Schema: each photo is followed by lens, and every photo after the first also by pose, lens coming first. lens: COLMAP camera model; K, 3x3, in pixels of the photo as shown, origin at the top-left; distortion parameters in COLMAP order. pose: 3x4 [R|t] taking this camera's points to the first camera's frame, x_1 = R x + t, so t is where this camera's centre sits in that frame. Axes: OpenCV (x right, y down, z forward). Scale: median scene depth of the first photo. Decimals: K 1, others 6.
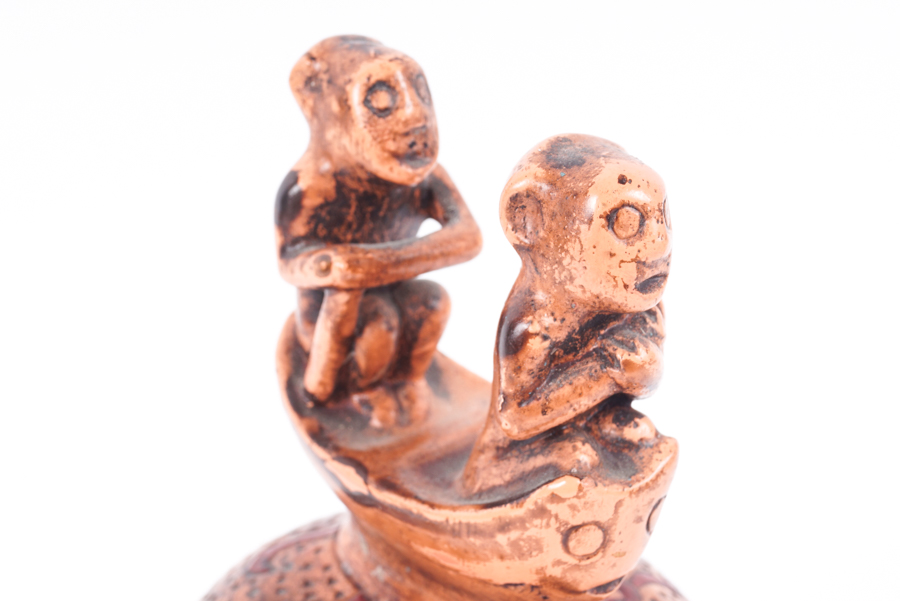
lens RADIAL K [[1929.6, 0, 450.5], [0, 1929.6, 301.3], [0, 0, 1]] dist [0.064732, 0.000000]
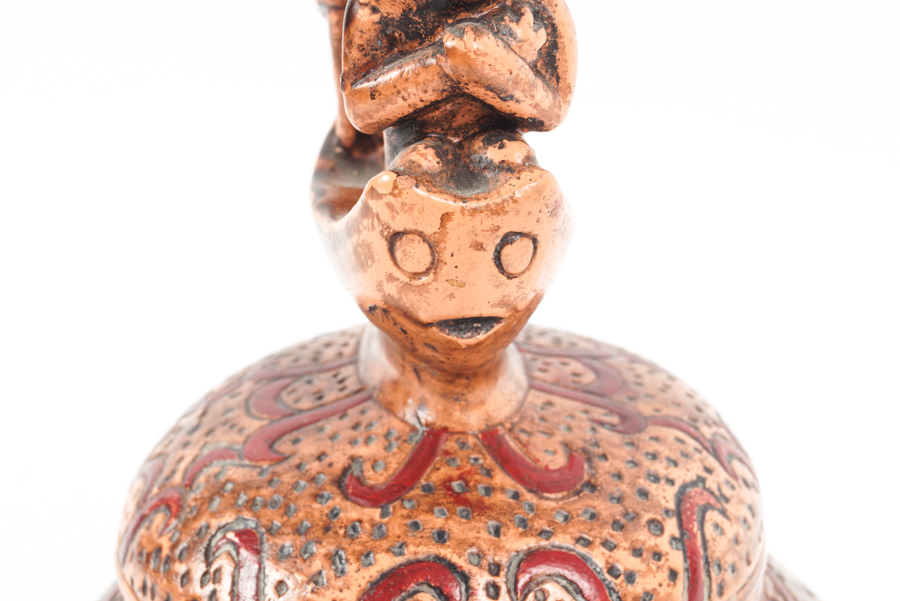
lens RADIAL K [[1929.6, 0, 448.5], [0, 1929.6, 303.1], [0, 0, 1]] dist [0.064732, 0.000000]
pose [[0.836331, 0.154445, -0.526020, 0.566778], [-0.211299, 0.976176, -0.049335, 0.187295], [0.505868, 0.152408, 0.849040, 0.234192]]
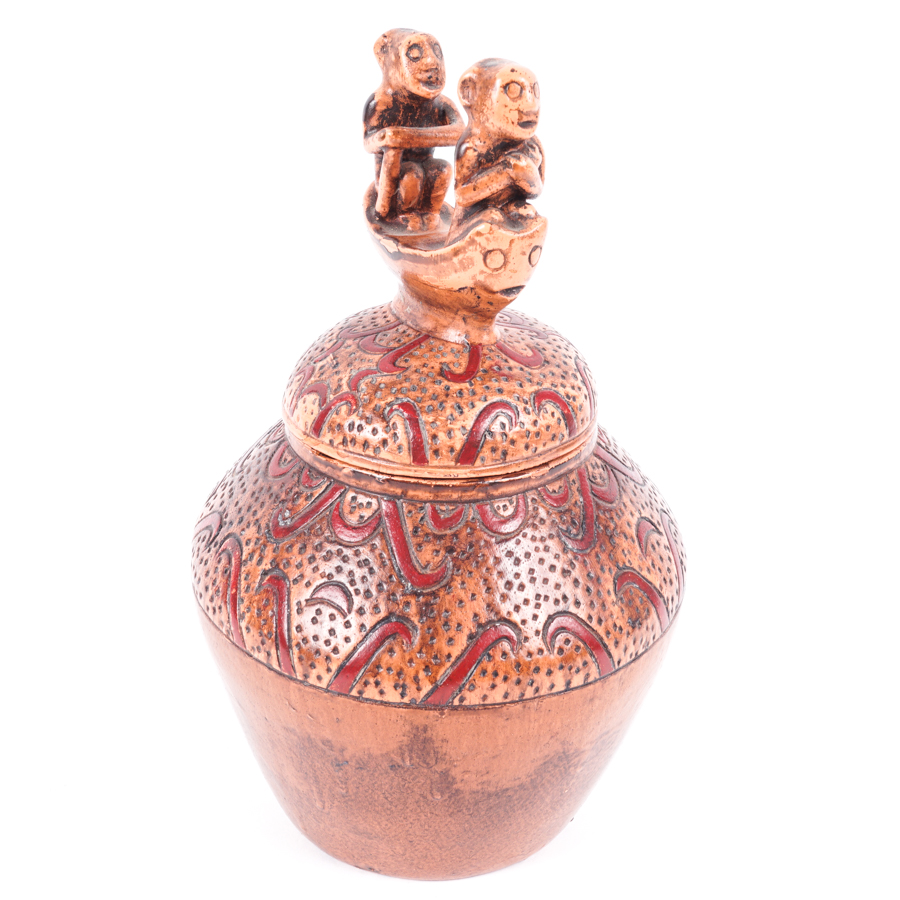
lens RADIAL K [[1534.7, 0, 450.7], [0, 1534.7, 449.5], [0, 0, 1]] dist [-0.035480, 0.000000]
pose [[0.990507, 0.054769, -0.126083, 0.235901], [-0.059143, 0.997762, -0.031204, 0.372849], [0.124092, 0.038365, 0.991529, -0.585831]]
